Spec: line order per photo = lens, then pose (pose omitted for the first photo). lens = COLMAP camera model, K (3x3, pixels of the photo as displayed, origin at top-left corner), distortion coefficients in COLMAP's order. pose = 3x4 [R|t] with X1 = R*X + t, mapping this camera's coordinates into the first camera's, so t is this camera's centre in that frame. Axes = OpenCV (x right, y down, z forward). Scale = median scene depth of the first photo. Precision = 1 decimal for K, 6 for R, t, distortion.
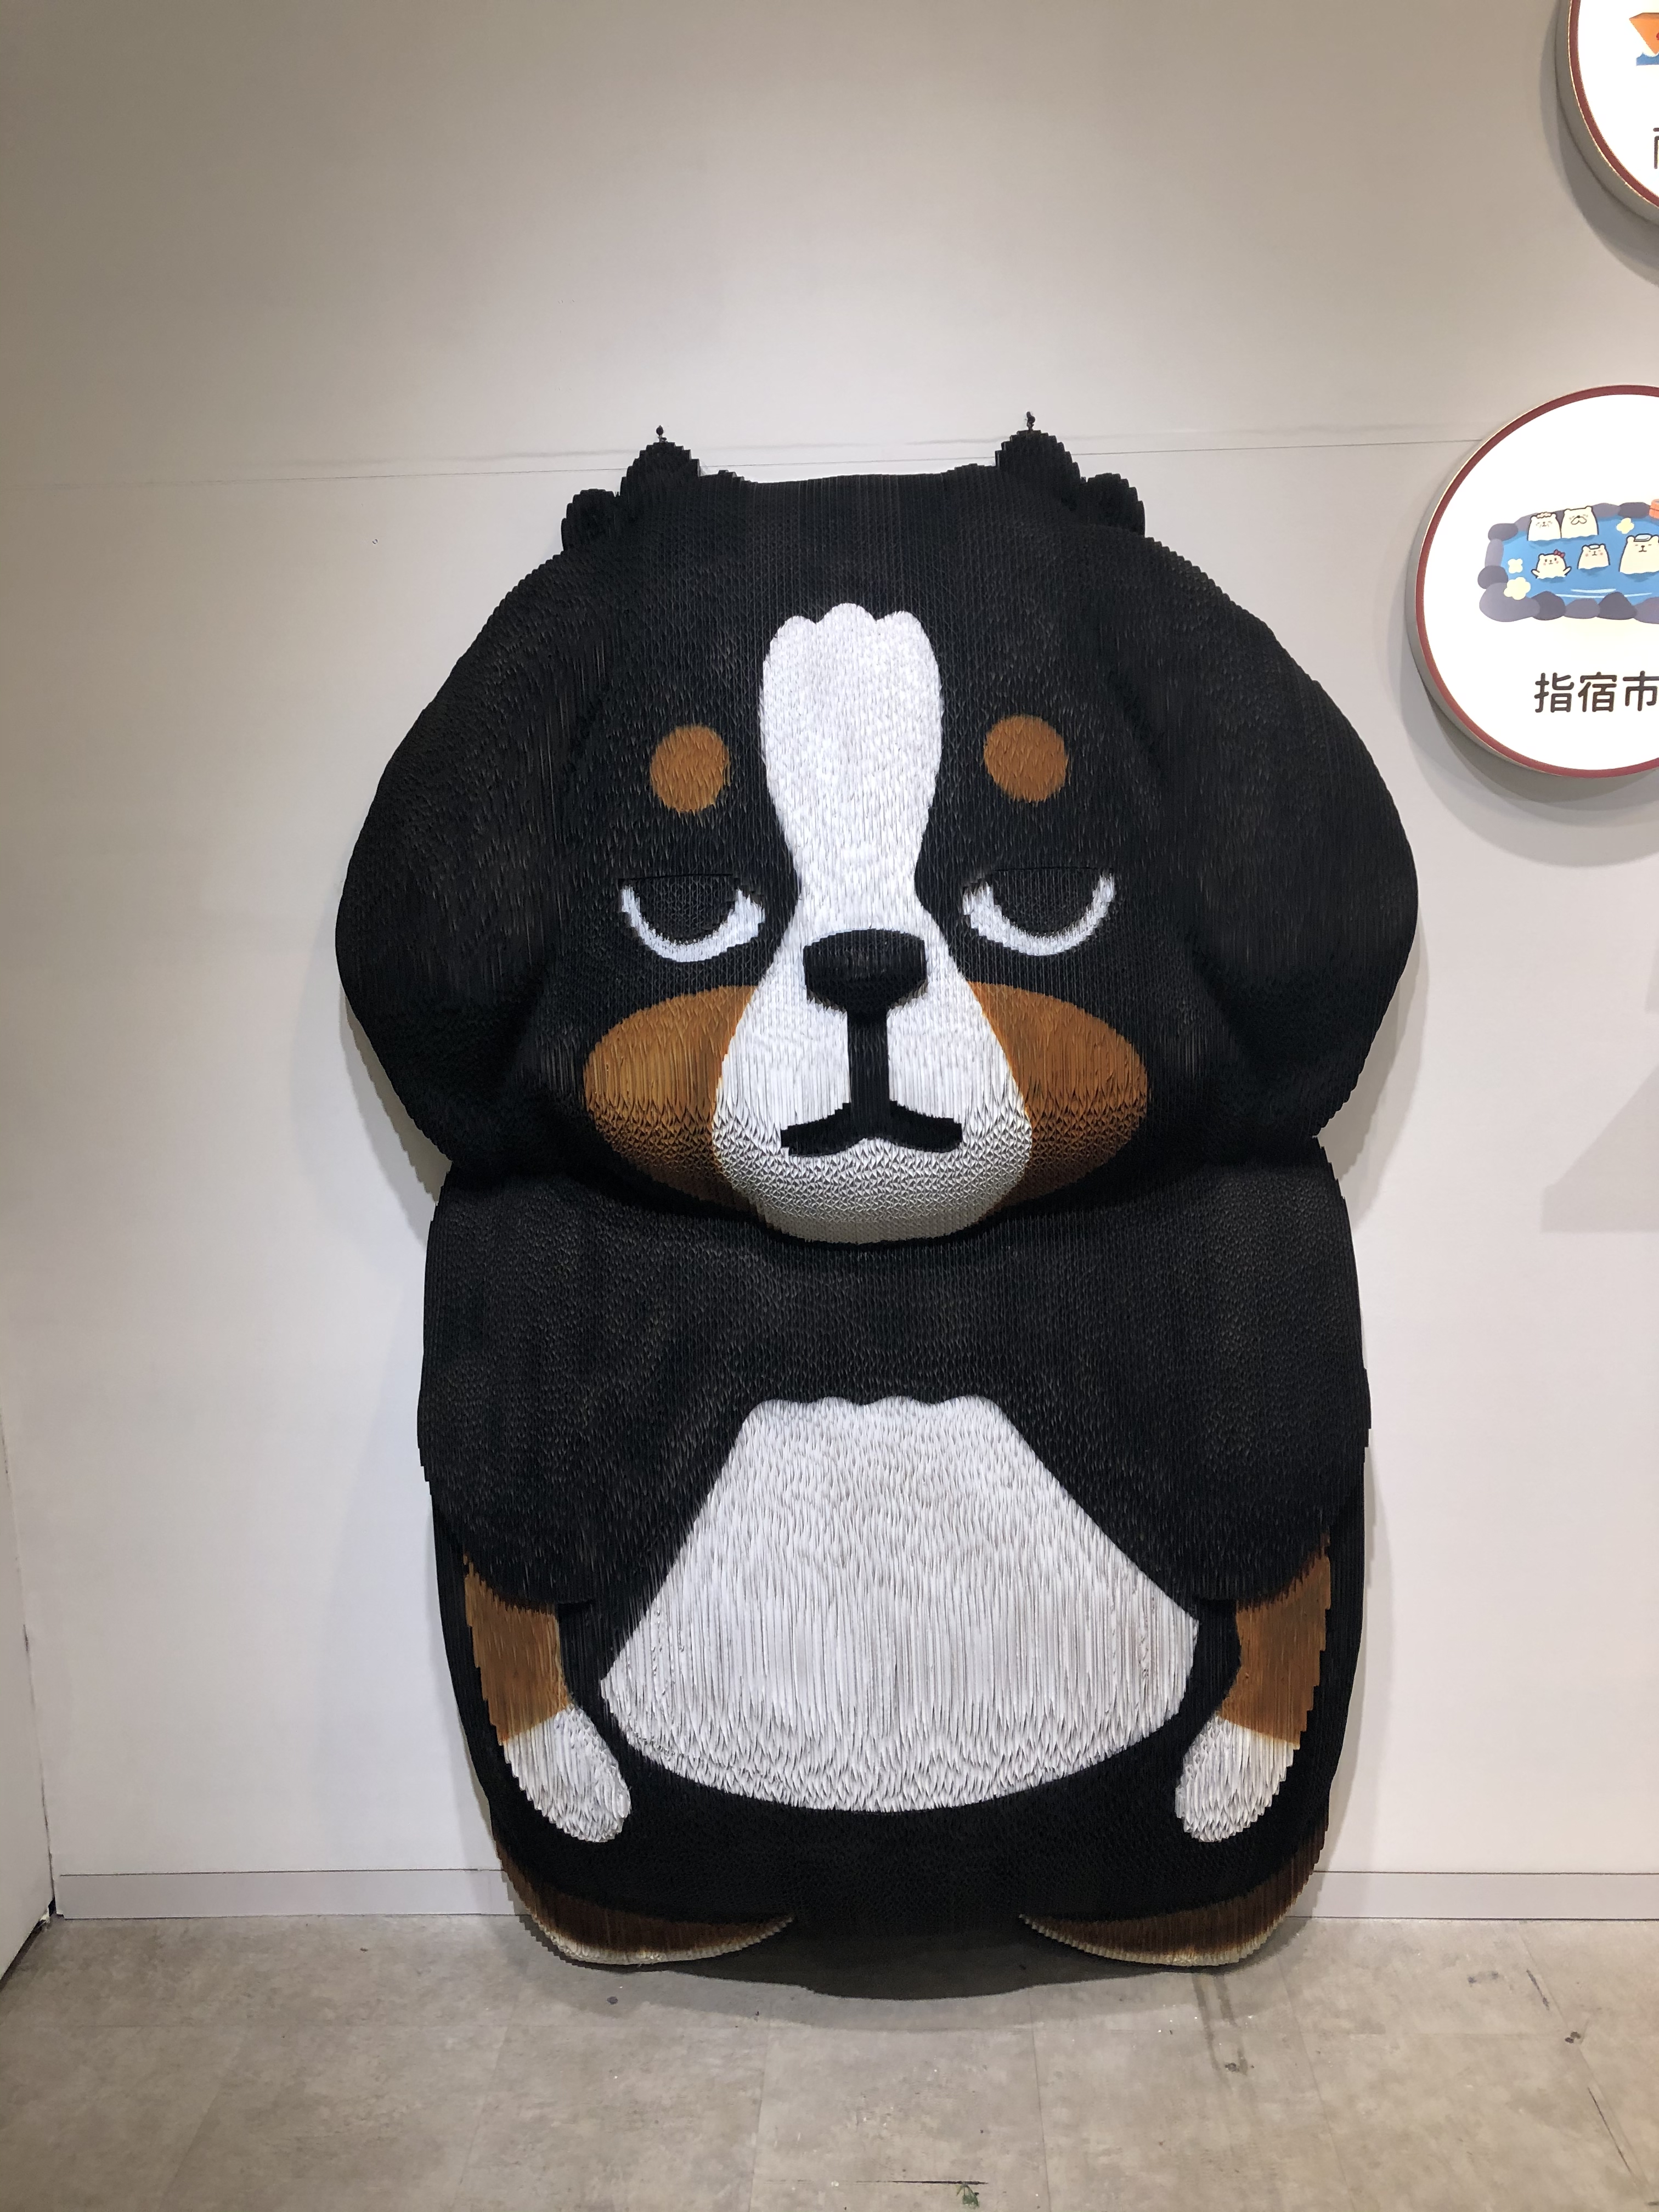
lens RADIAL K [[1944.5, 0, 829.5], [0, 1944.5, 1106.0], [0, 0, 1]] dist [0.009115, -0.013842]
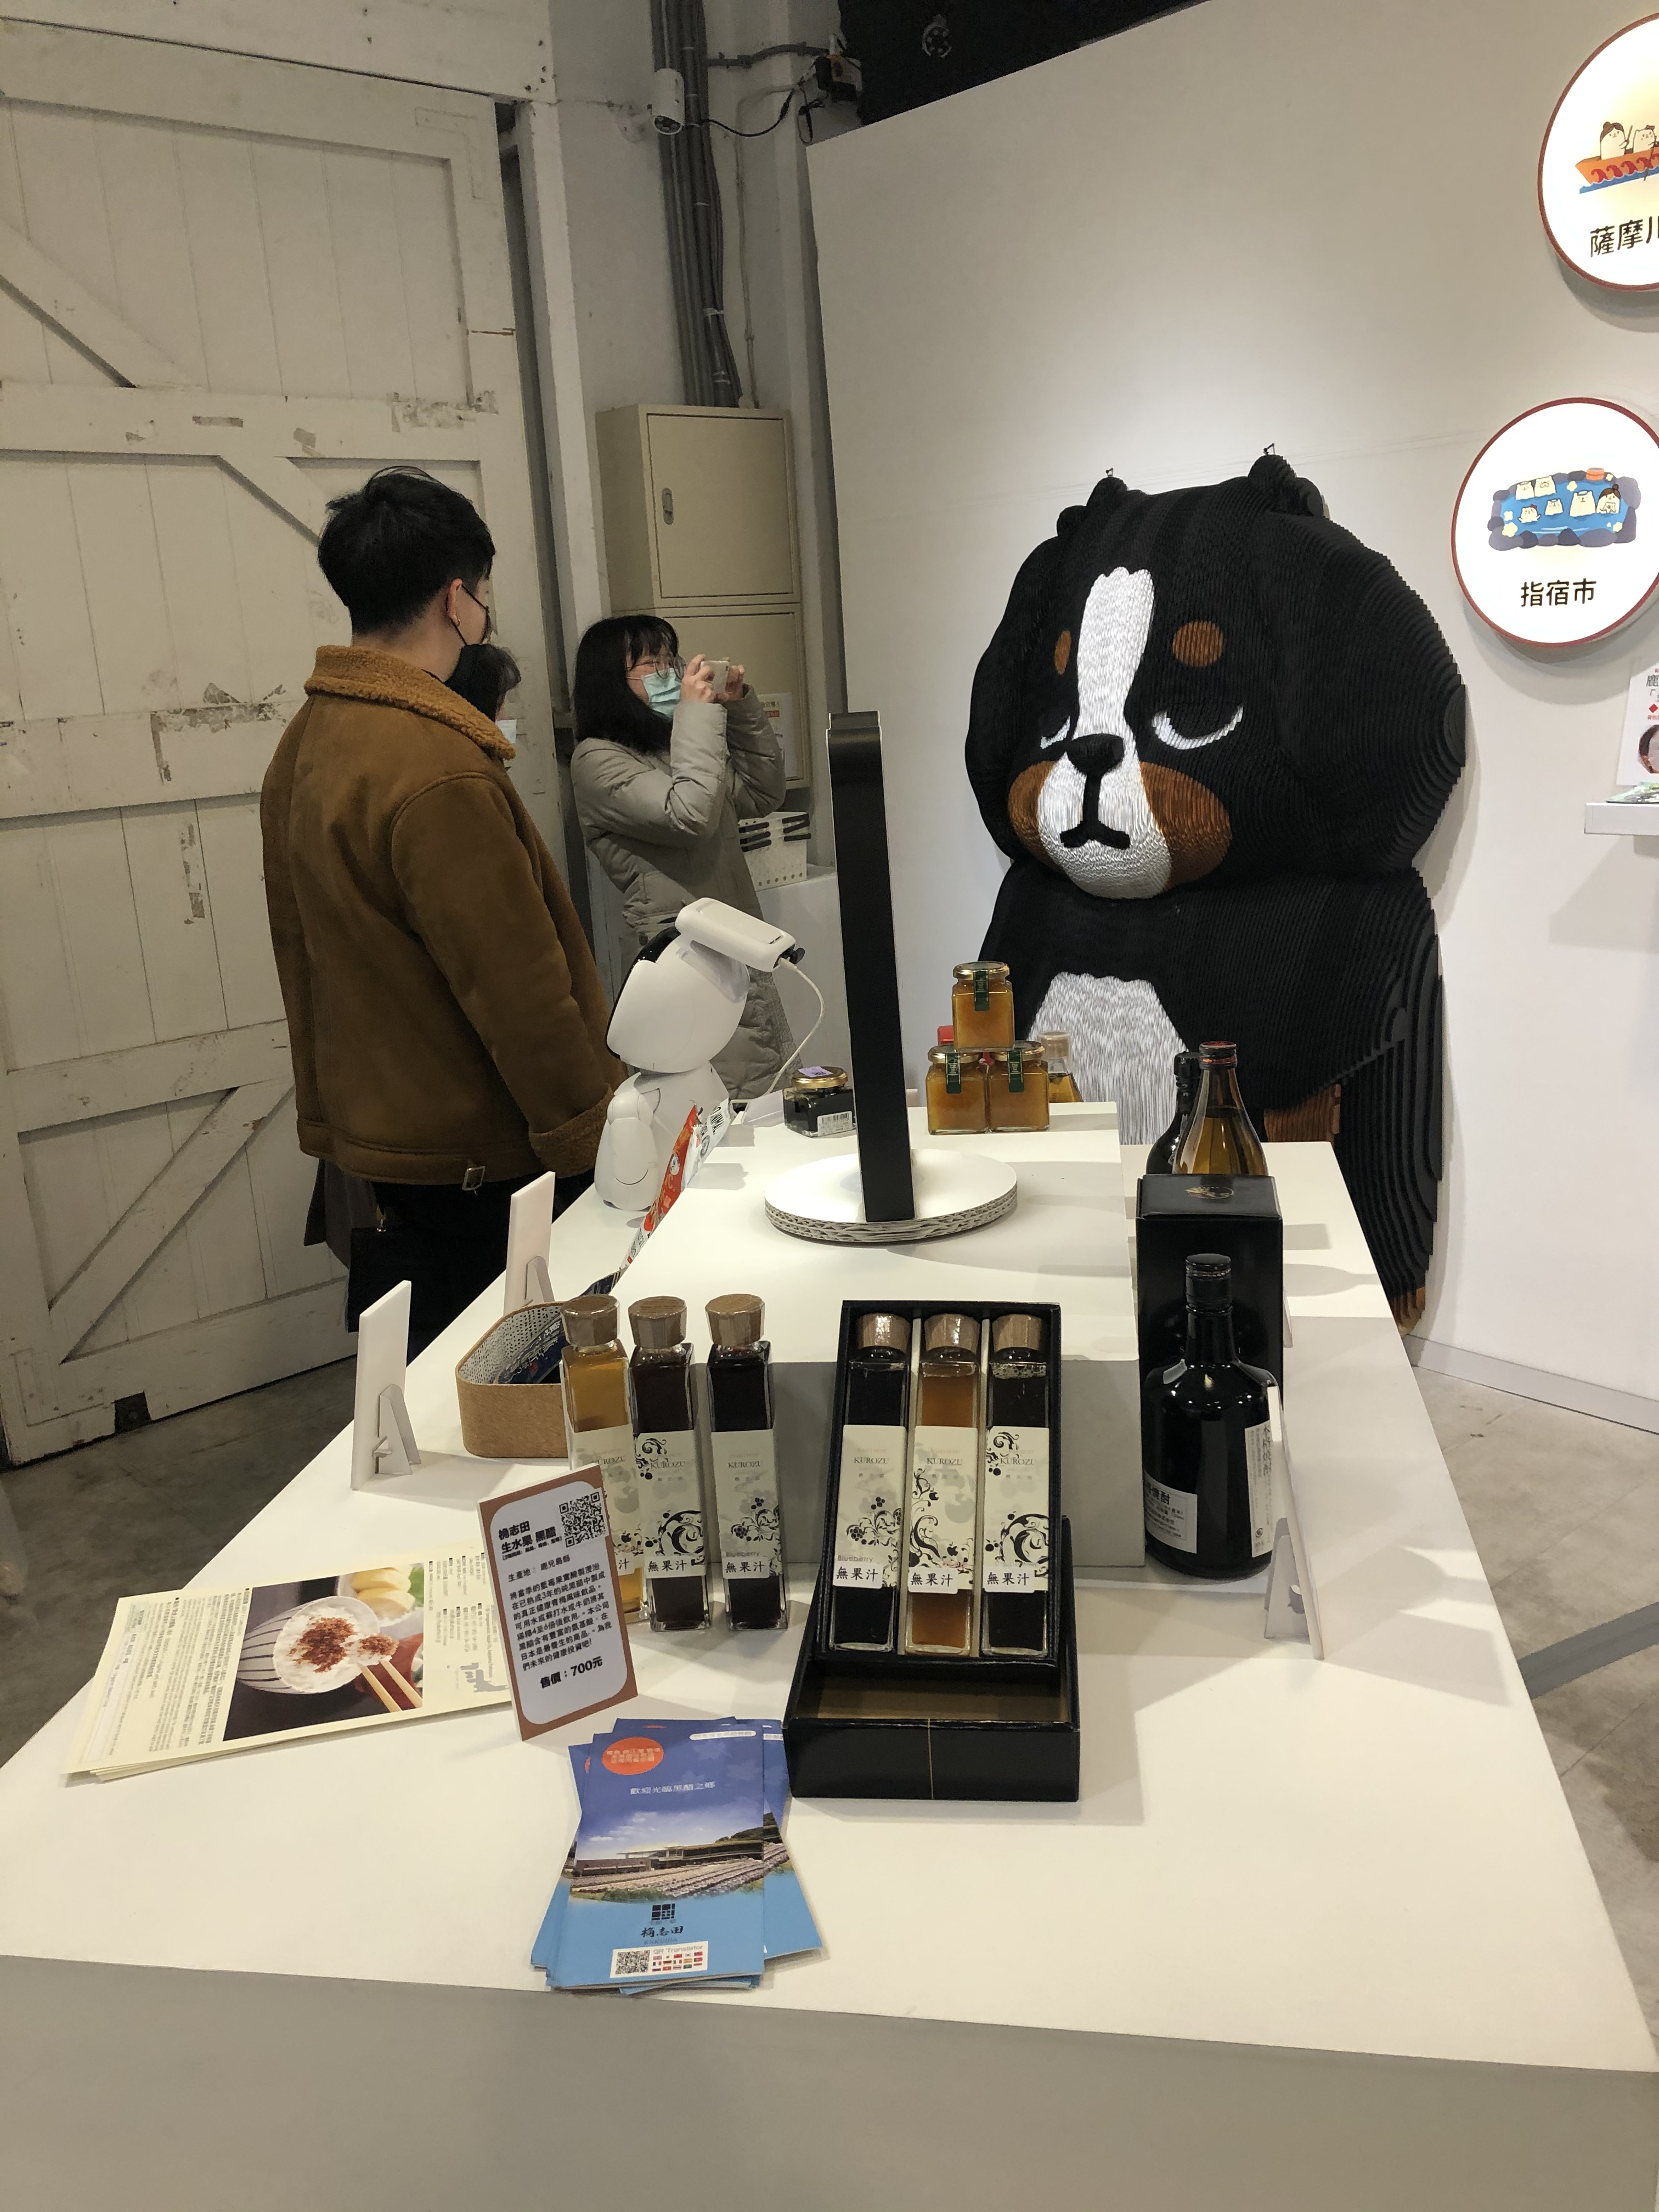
lens RADIAL K [[1804.5, 0, 827.8], [0, 1804.5, 1096.9], [0, 0, 1]] dist [-0.003825, 0.008136]
pose [[0.706787, 0.154195, -0.690418, 1.067154], [-0.094663, 0.987794, 0.123702, 0.068874], [0.701065, -0.022075, 0.712756, -0.480964]]
